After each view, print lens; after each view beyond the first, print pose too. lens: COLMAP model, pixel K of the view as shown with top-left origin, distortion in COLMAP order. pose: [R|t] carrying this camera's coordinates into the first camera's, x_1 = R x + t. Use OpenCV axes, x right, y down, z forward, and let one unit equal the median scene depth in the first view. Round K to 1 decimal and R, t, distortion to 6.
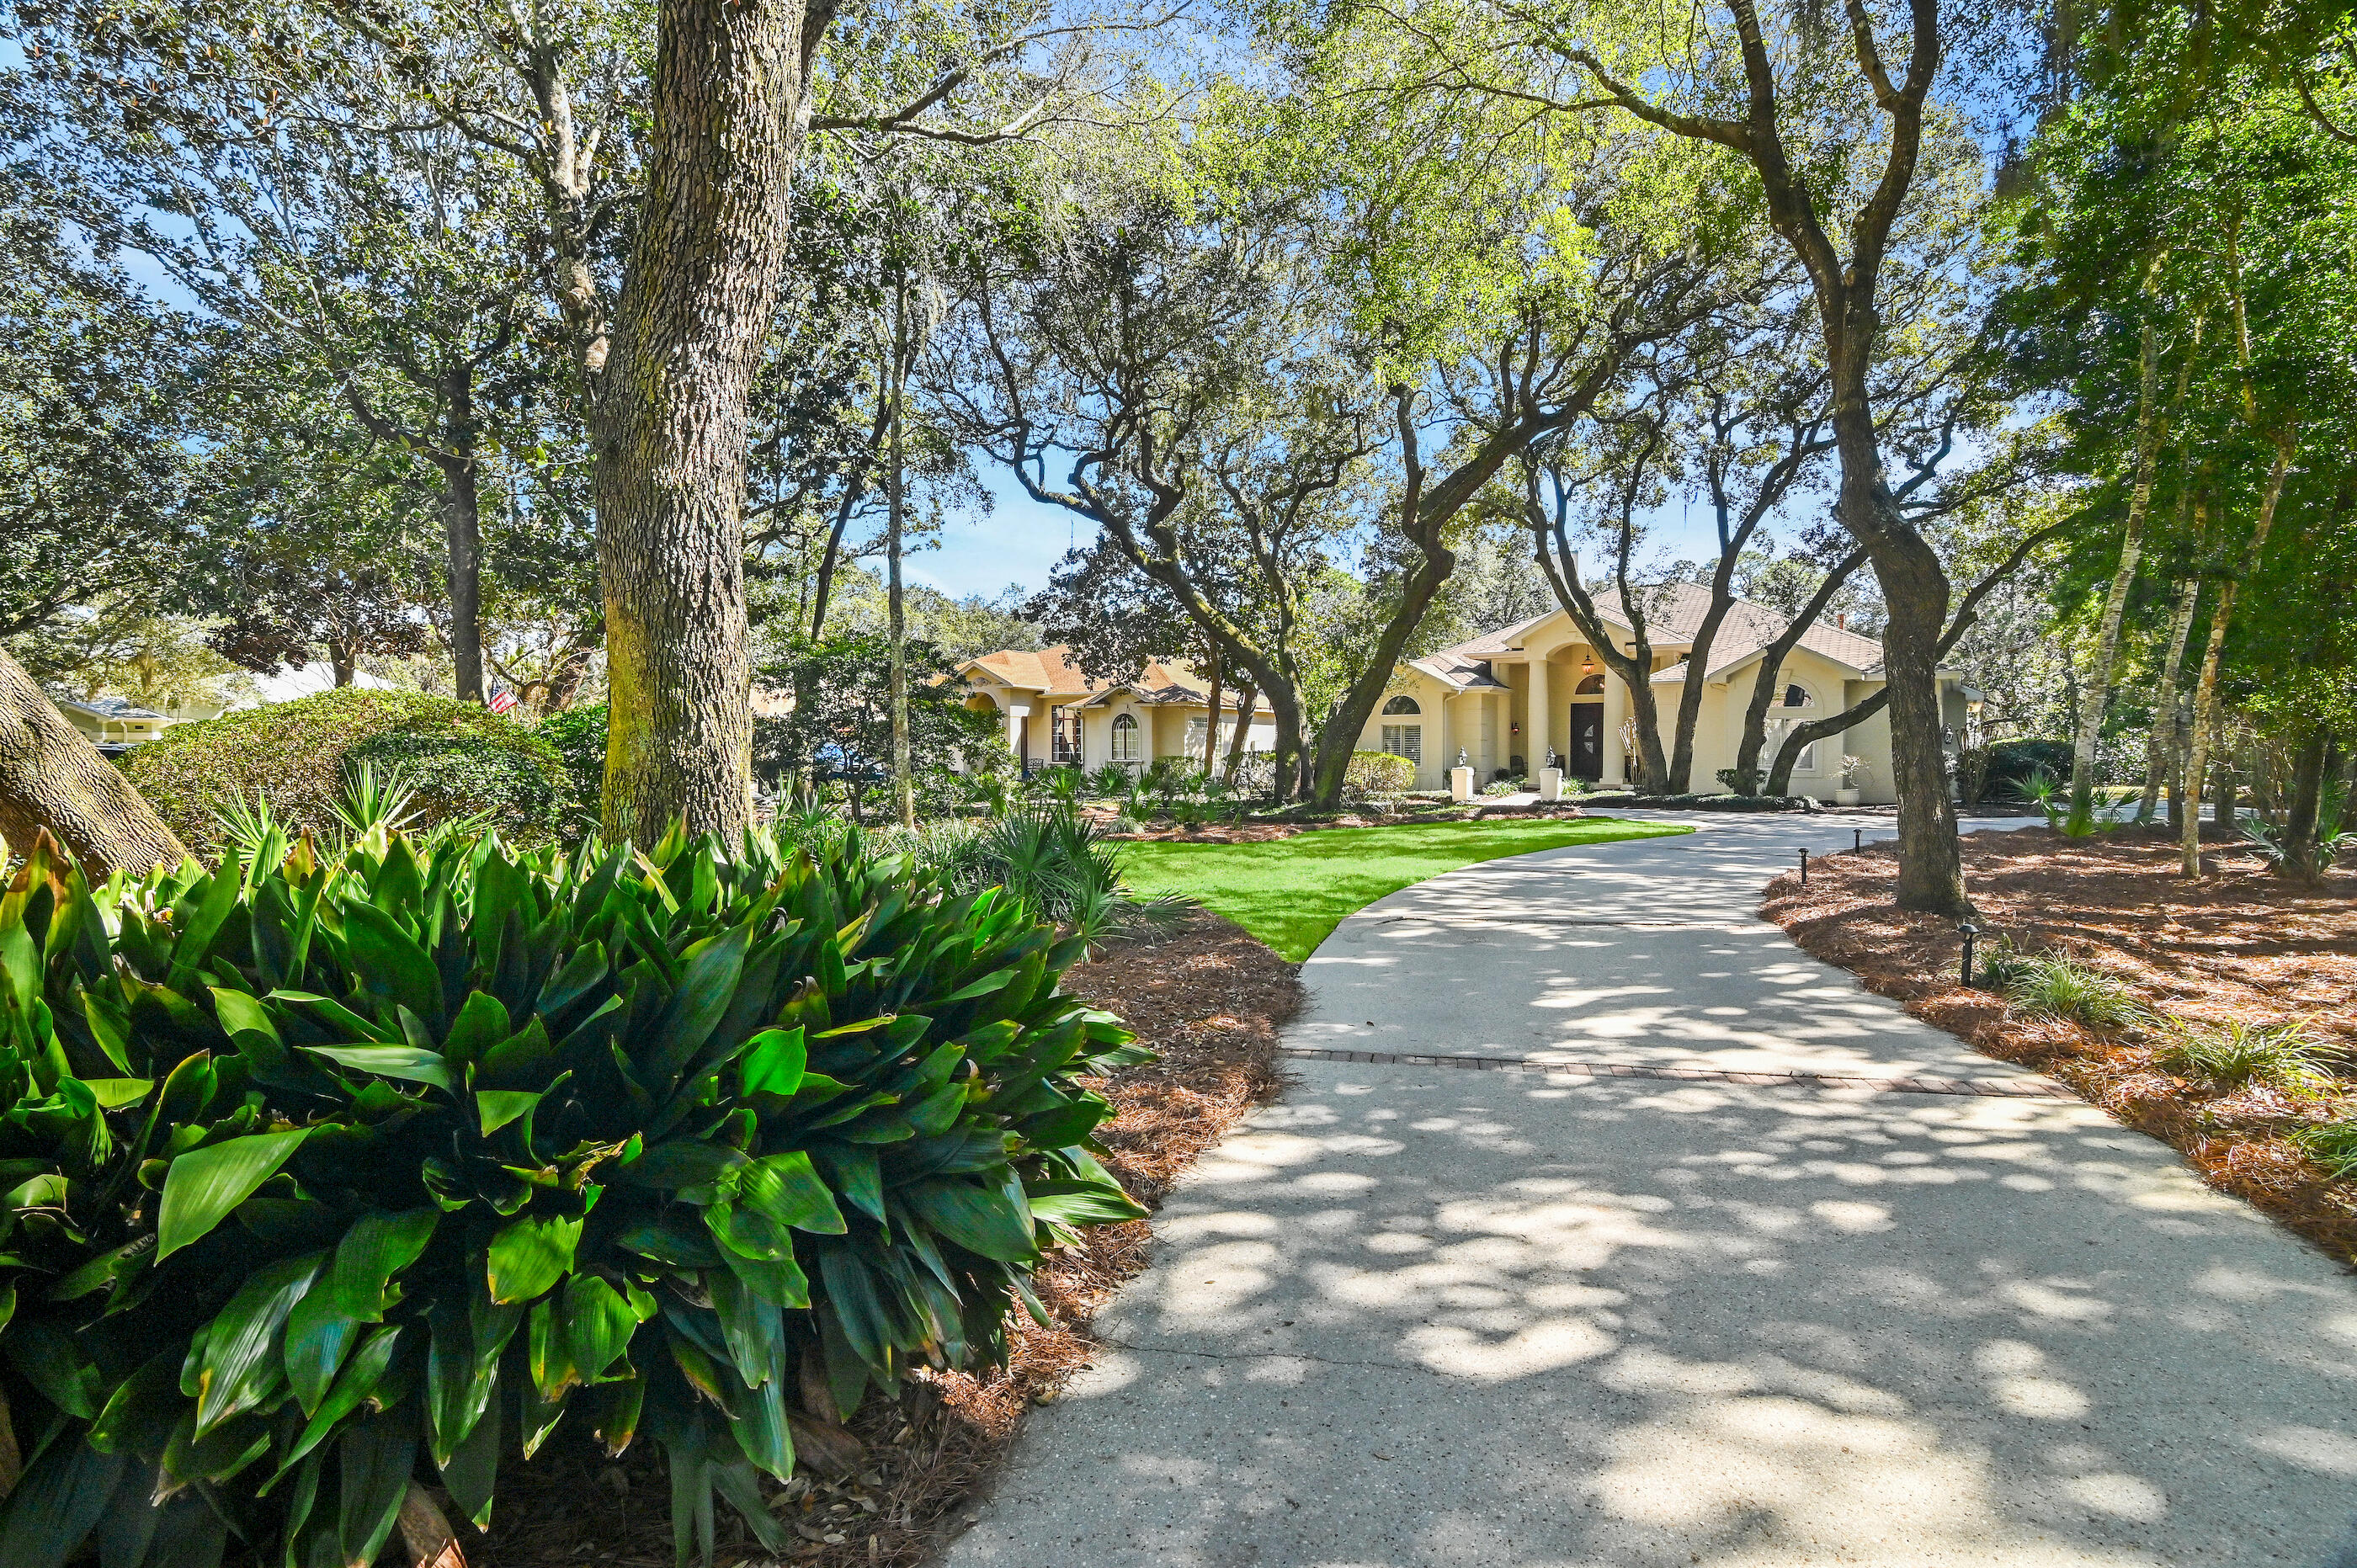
lens RADIAL K [[1155.0, 0, 1178.5], [0, 1155.0, 784.0], [0, 0, 1]] dist [-0.020083, -0.000522]
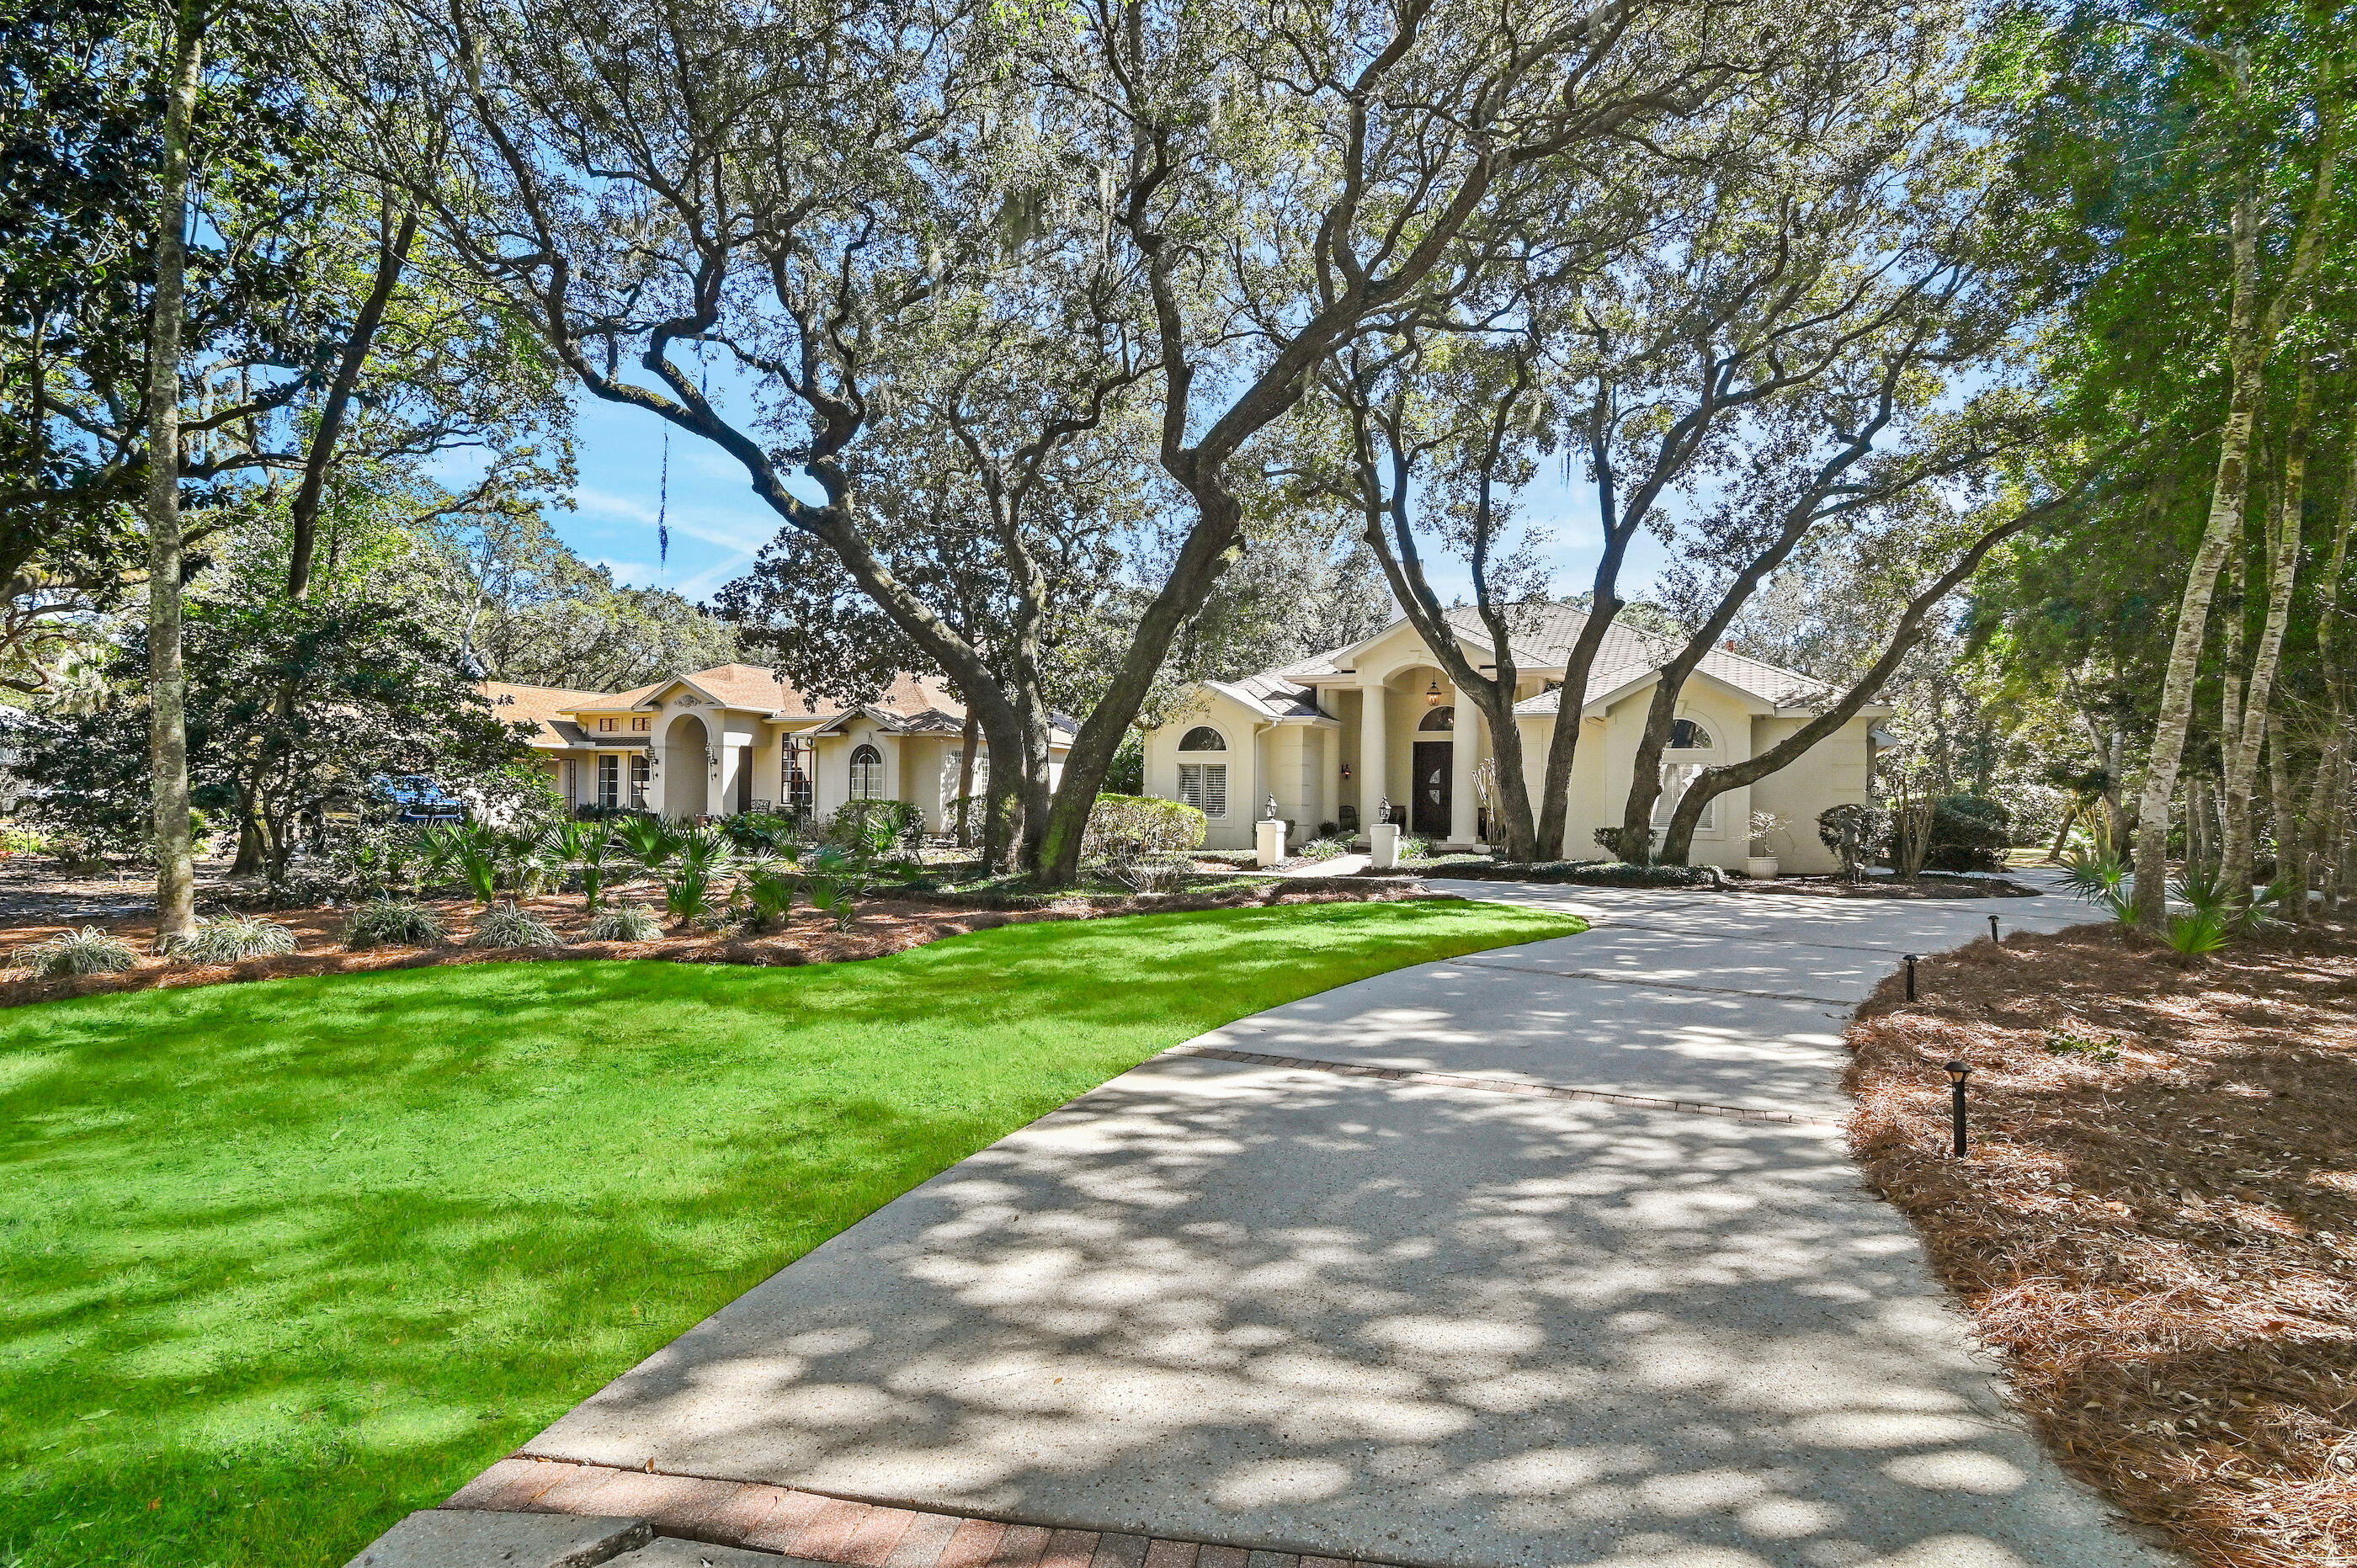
lens RADIAL K [[1188.9, 0, 1178.5], [0, 1188.9, 784.0], [0, 0, 1]] dist [-0.016761, -0.001393]
pose [[0.991681, 0.017367, 0.127541, 0.107118], [-0.012582, 0.999190, -0.038225, -0.009729], [-0.128101, 0.036302, 0.991096, 0.294961]]
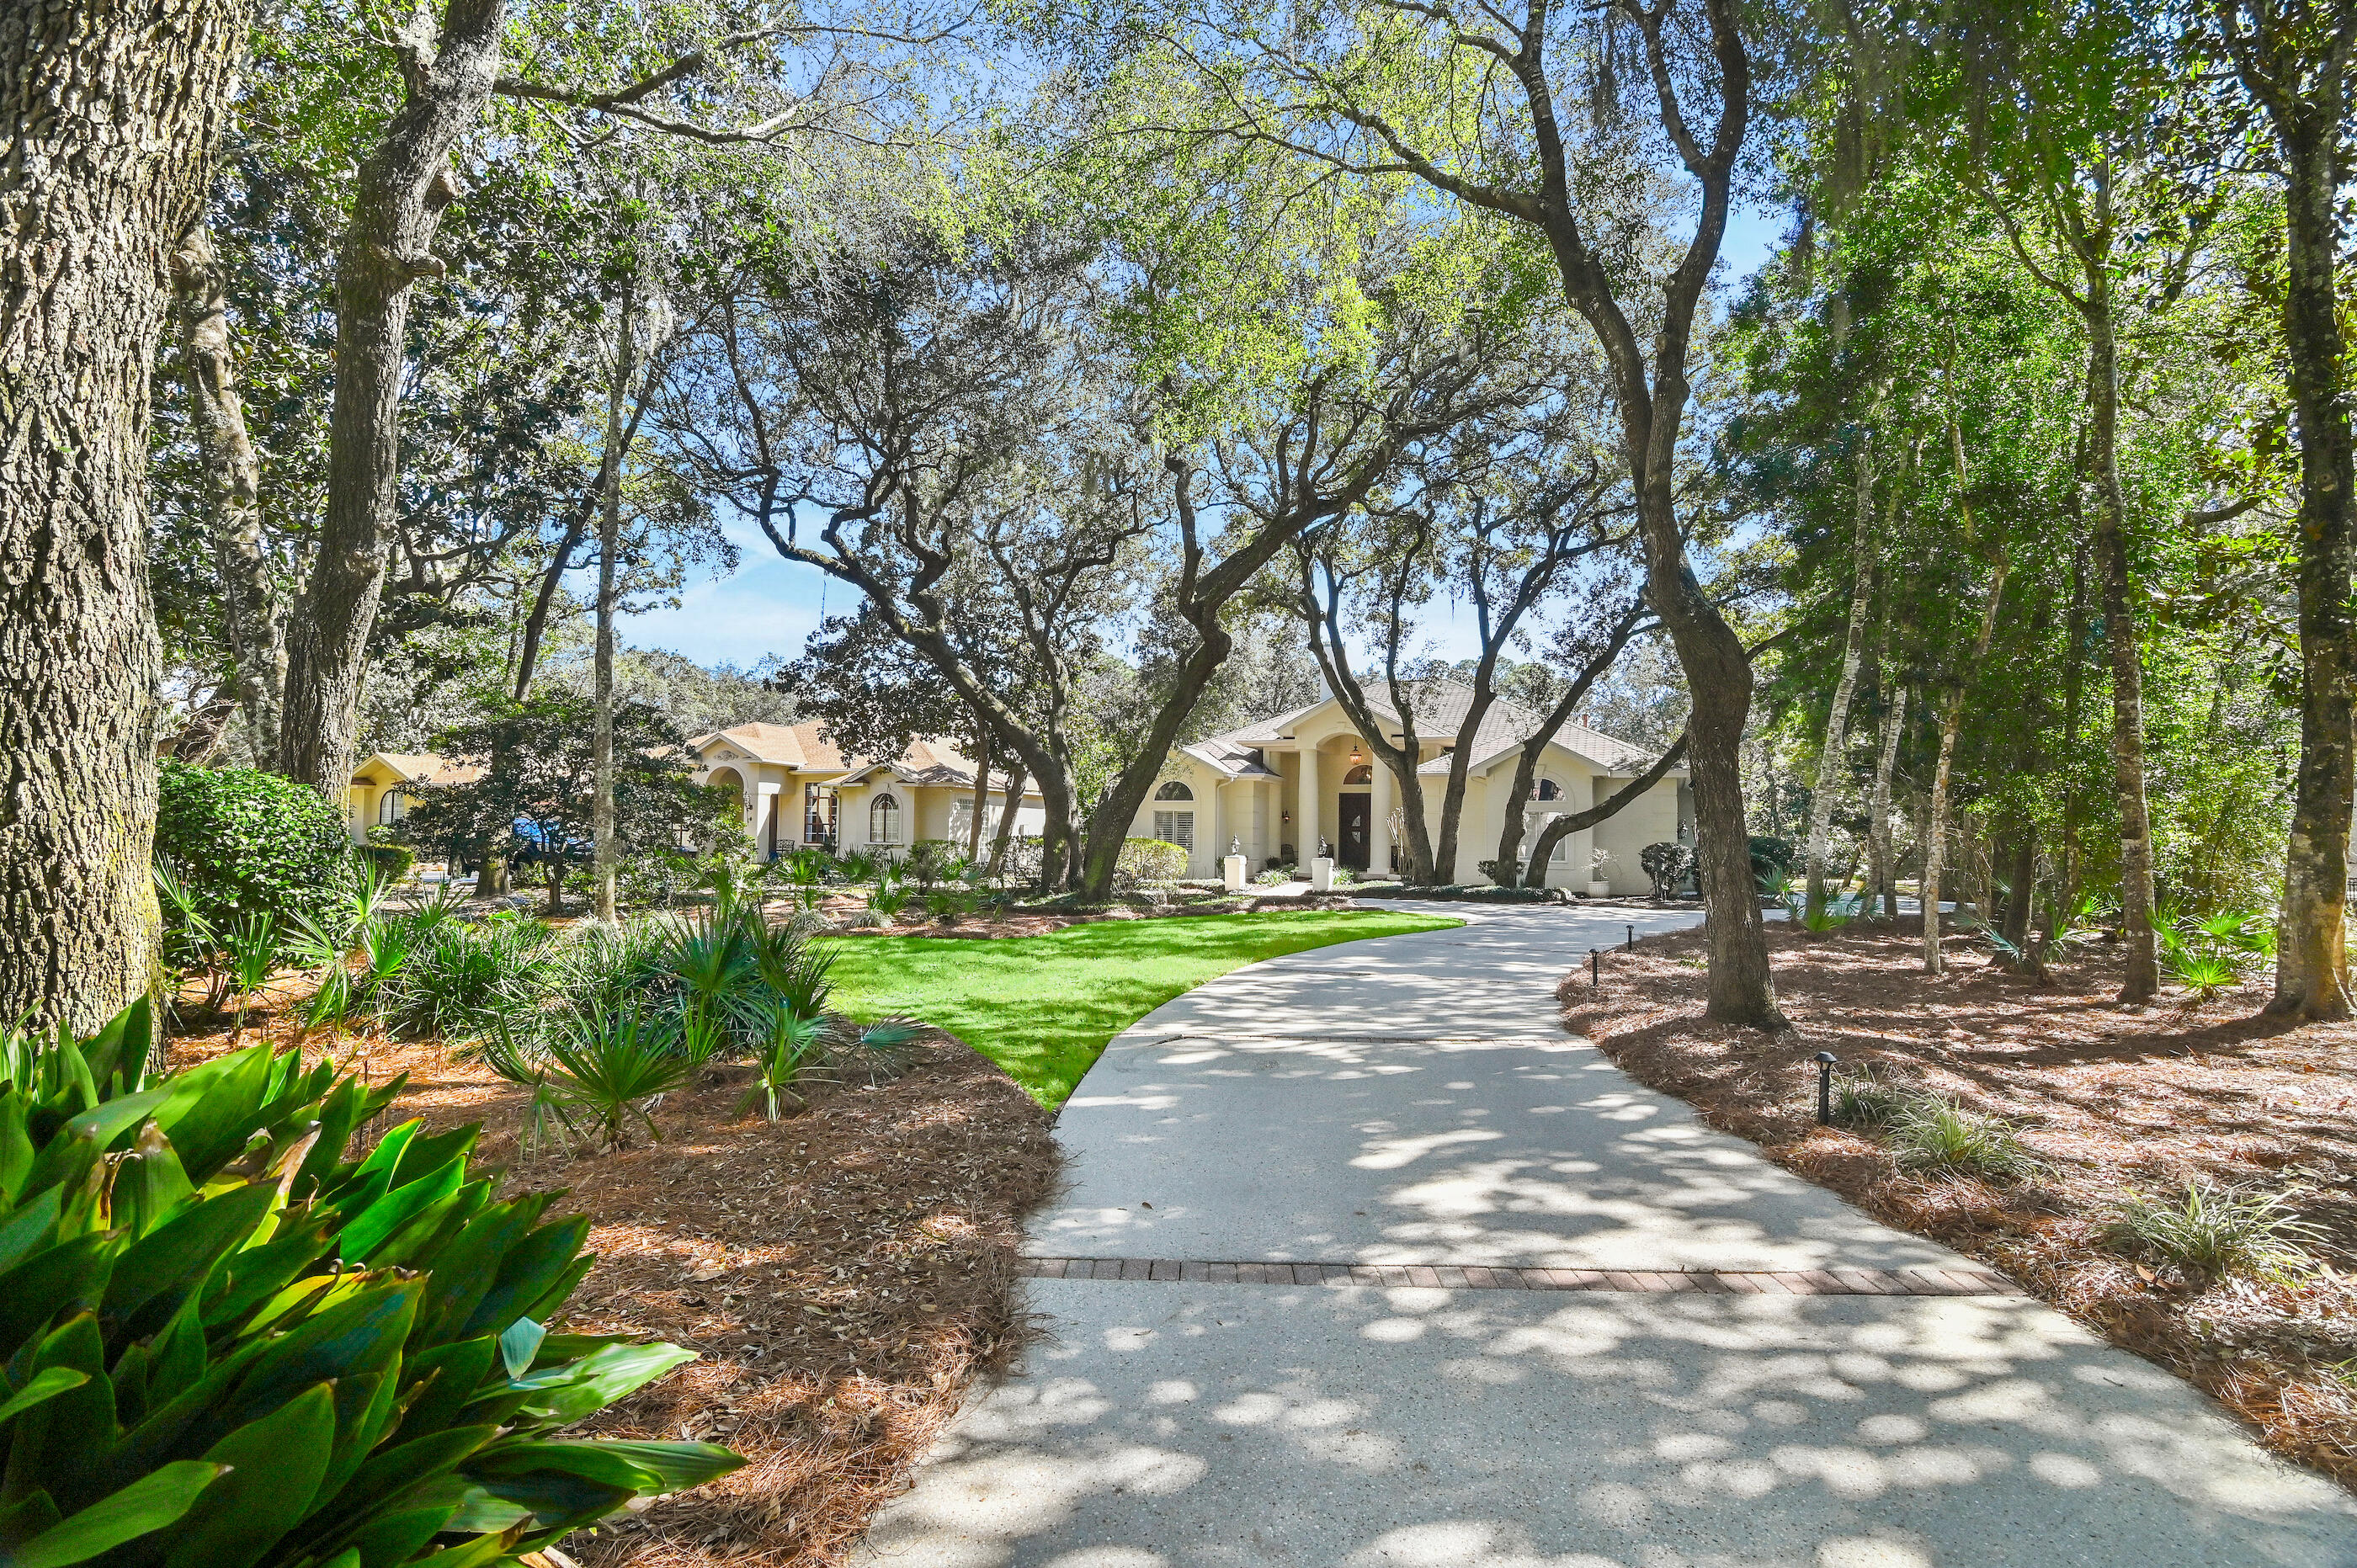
lens RADIAL K [[1155.0, 0, 1178.5], [0, 1155.0, 784.0], [0, 0, 1]] dist [-0.020083, -0.000522]
pose [[0.980498, 0.024327, 0.195018, 0.007859], [-0.010097, 0.997235, -0.073629, -0.003064], [-0.196270, 0.070224, 0.978032, 0.057616]]
